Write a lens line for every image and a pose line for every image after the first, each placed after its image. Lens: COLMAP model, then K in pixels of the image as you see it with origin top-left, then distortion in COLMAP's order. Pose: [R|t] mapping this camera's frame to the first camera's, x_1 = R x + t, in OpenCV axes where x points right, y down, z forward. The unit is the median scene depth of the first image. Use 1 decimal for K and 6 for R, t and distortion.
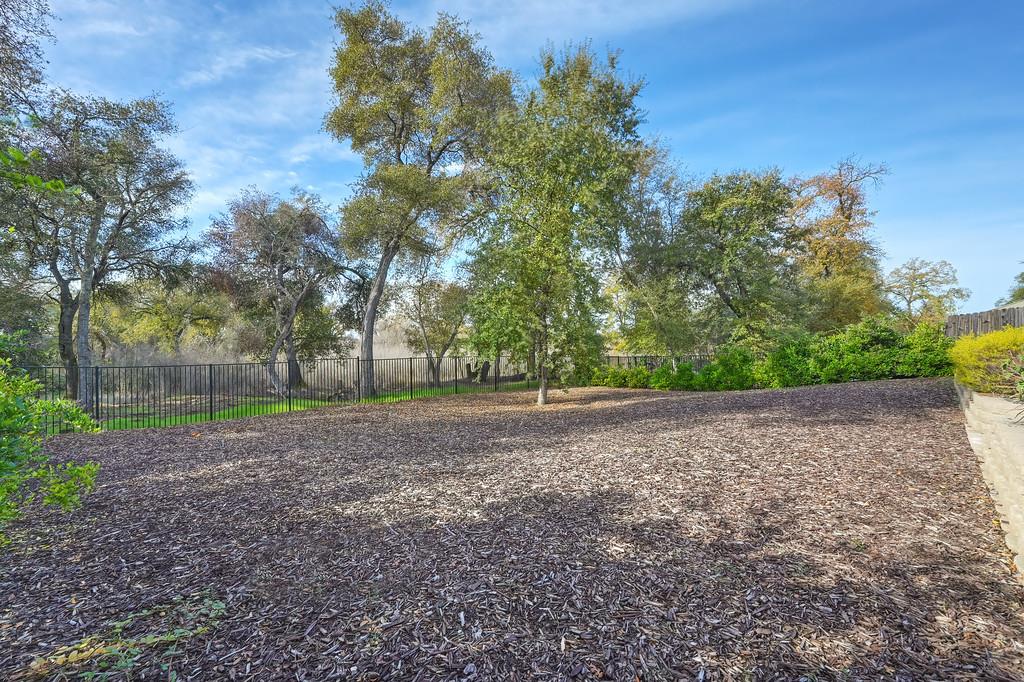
lens RADIAL K [[408.0, 0, 510.0], [0, 408.0, 350.5], [0, 0, 1]] dist [-0.000749, 0.000099]
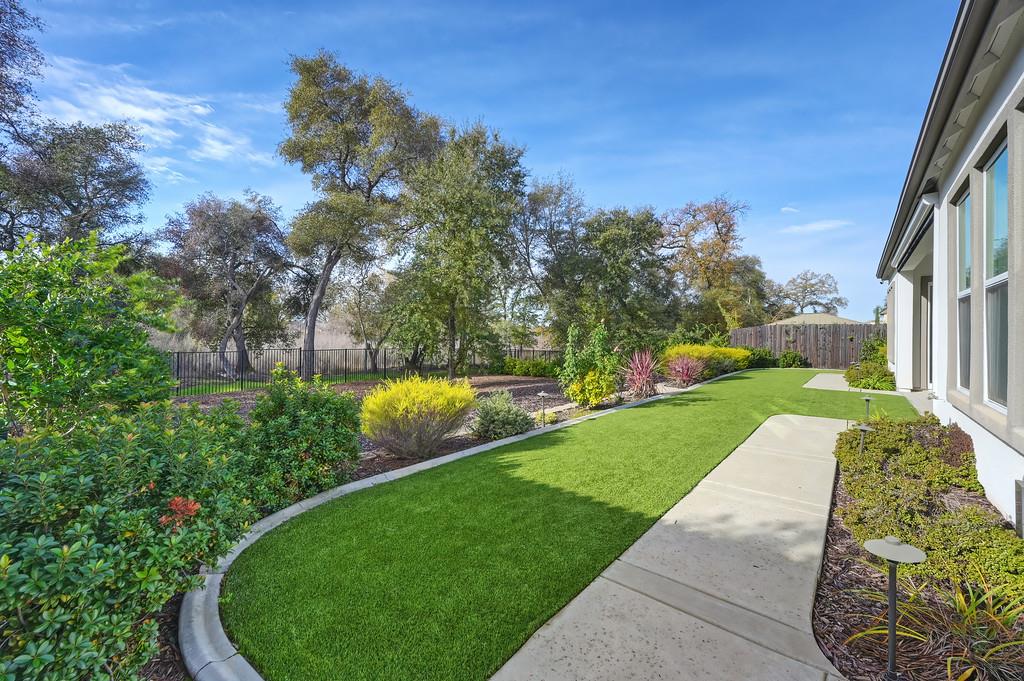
lens RADIAL K [[408.0, 0, 510.5], [0, 408.0, 333.9], [0, 0, 1]] dist [-0.000749, 0.000099]
pose [[0.994033, 0.027117, 0.105653, 0.077898], [-0.025783, 0.999570, -0.013966, -0.015689], [-0.105987, 0.011158, 0.994305, -0.180820]]
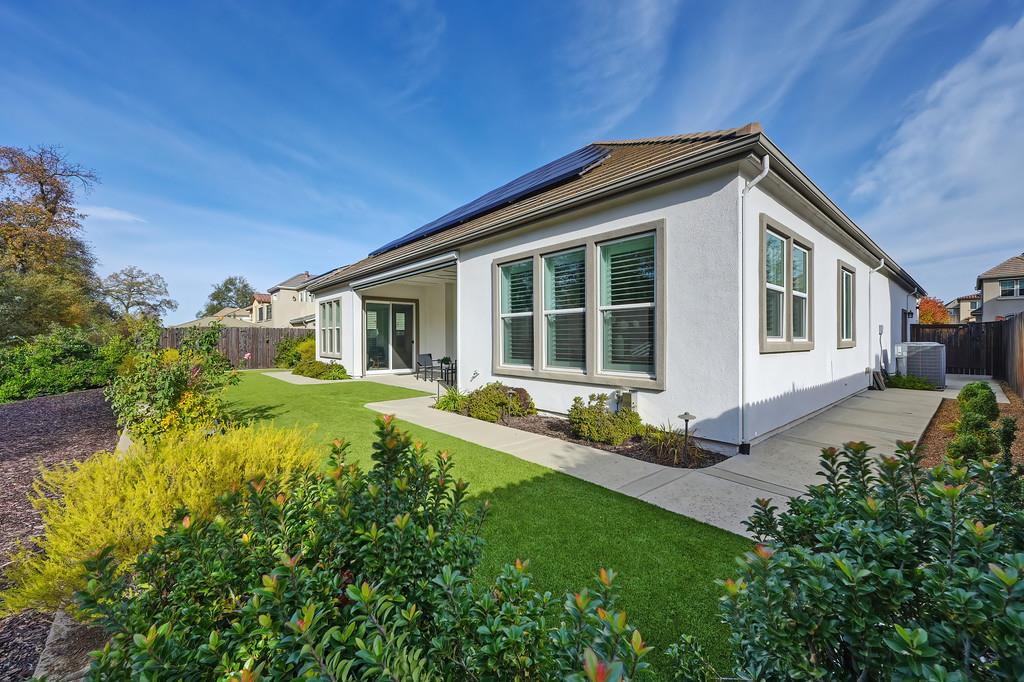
lens RADIAL K [[408.0, 0, 509.8], [0, 408.0, 339.6], [0, 0, 1]] dist [-0.000749, 0.000099]
pose [[0.051136, 0.019126, 0.998509, -0.020703], [0.010772, 0.999748, -0.019702, -0.014457], [-0.998634, 0.011764, 0.050917, -0.069339]]
